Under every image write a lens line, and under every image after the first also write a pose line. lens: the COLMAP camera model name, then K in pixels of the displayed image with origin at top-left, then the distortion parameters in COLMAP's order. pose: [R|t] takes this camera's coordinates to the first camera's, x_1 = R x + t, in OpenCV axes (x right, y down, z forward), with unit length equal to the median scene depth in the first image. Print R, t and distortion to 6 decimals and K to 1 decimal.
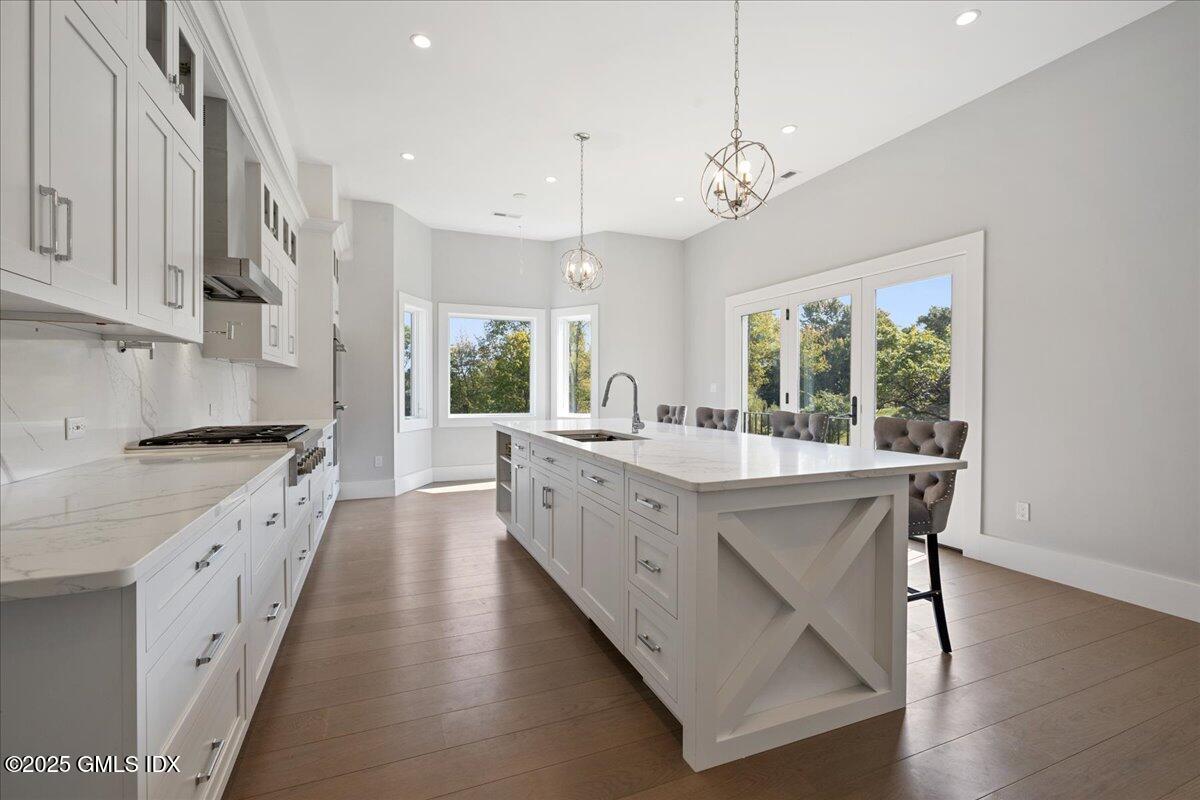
lens RADIAL K [[531.6, 0, 600.0], [0, 531.6, 400.0], [0, 0, 1]] dist [0.000463, -0.000027]
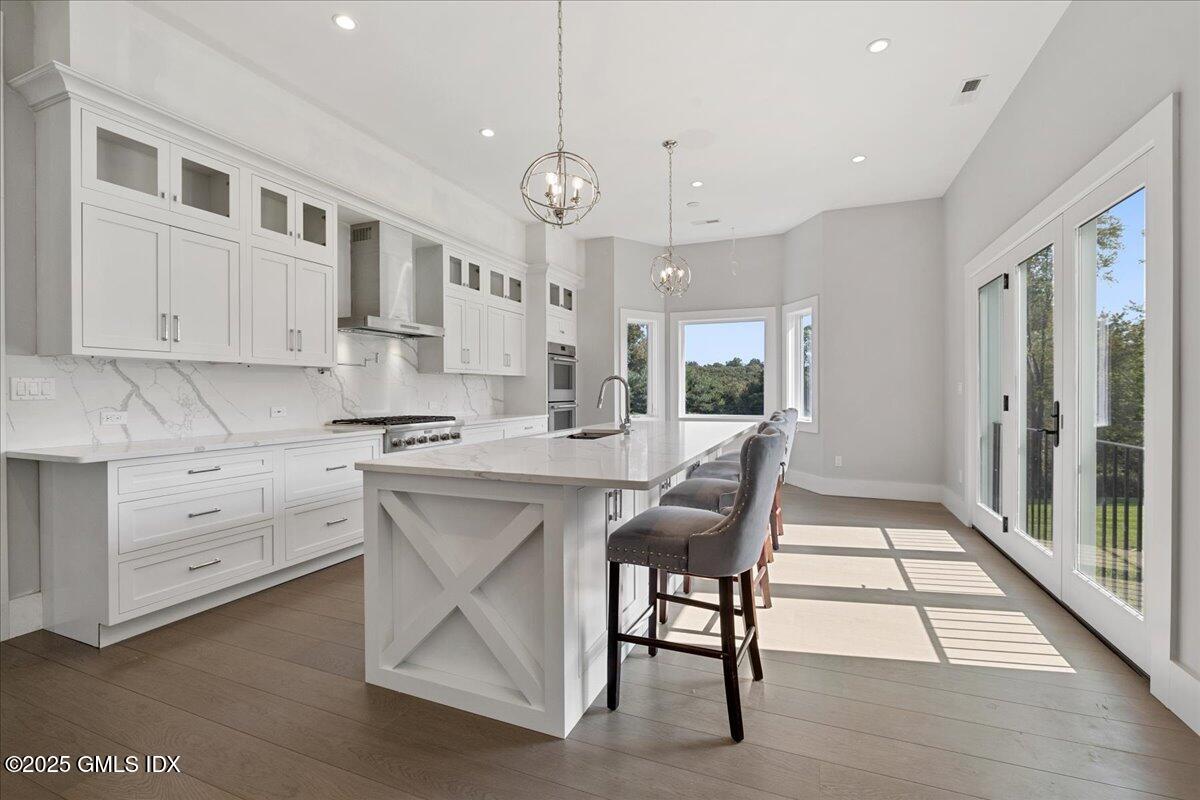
lens RADIAL K [[531.6, 0, 600.0], [0, 531.6, 400.0], [0, 0, 1]] dist [0.000463, -0.000027]
pose [[0.710966, 0.008369, -0.703176, 0.537803], [-0.009322, 0.999953, 0.002476, -0.004270], [0.703164, 0.004794, 0.711011, 0.165545]]
